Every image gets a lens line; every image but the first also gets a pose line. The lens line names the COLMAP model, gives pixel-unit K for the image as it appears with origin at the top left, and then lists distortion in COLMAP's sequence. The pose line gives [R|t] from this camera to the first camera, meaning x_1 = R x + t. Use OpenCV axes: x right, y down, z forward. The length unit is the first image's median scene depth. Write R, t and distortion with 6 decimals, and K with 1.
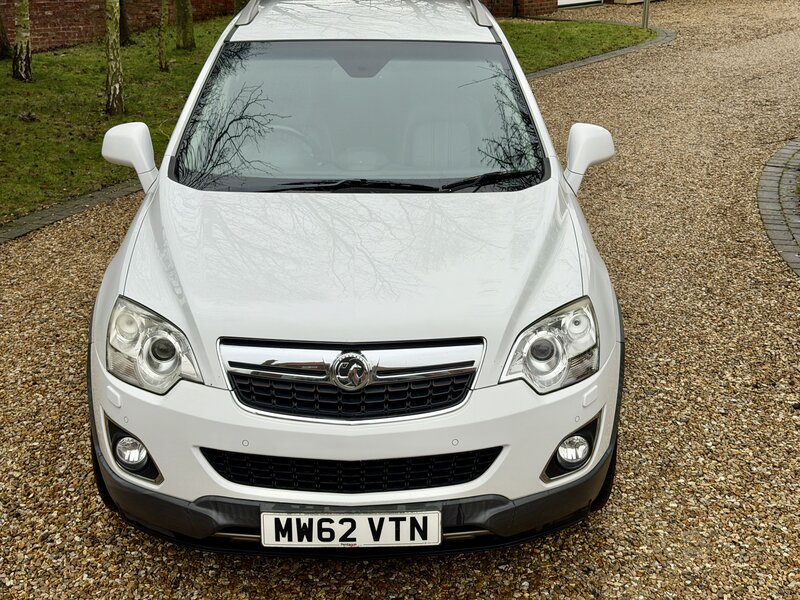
lens RADIAL K [[1115.2, 0, 400.0], [0, 1115.2, 300.0], [0, 0, 1]] dist [0.130217, -0.134475]
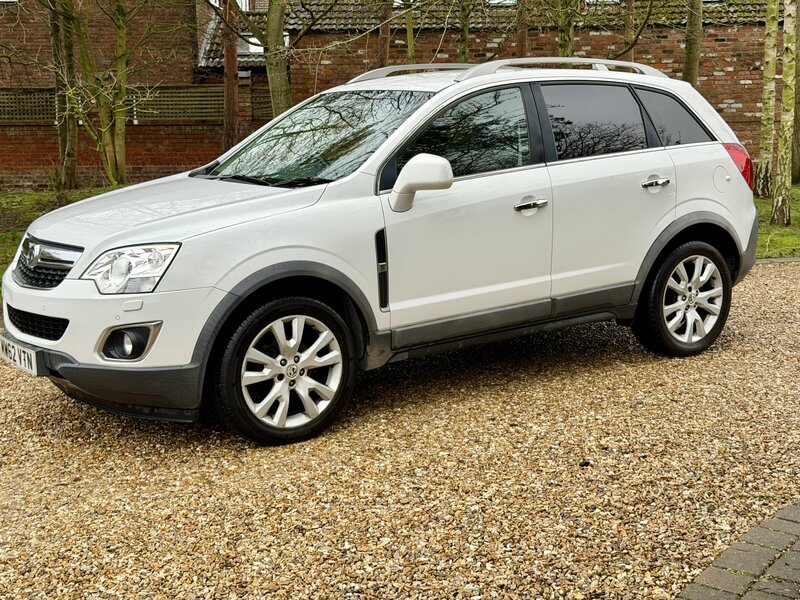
lens RADIAL K [[1115.2, 0, 400.0], [0, 1115.2, 300.0], [0, 0, 1]] dist [0.130217, -0.134475]
pose [[0.571258, 0.133415, -0.809855, 1.544528], [-0.247195, 0.968853, -0.014759, 0.018867], [0.782661, 0.208623, 0.586445, 0.464792]]
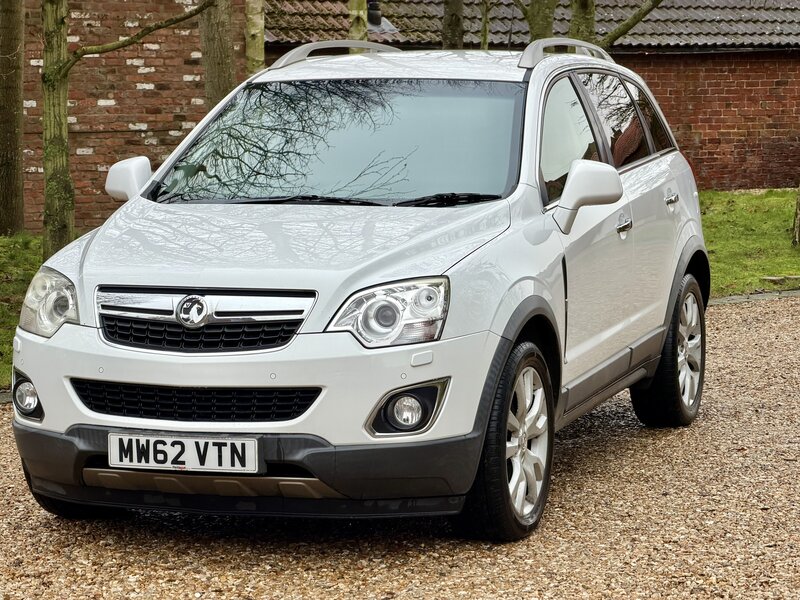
lens RADIAL K [[2416.9, 0, 400.0], [0, 2416.9, 300.0], [0, 0, 1]] dist [0.152431, 0.021178]
pose [[0.943986, 0.021356, -0.329295, 0.939610], [-0.096251, 0.972330, -0.212862, 0.542303], [0.315637, 0.232634, 0.919921, -1.164854]]
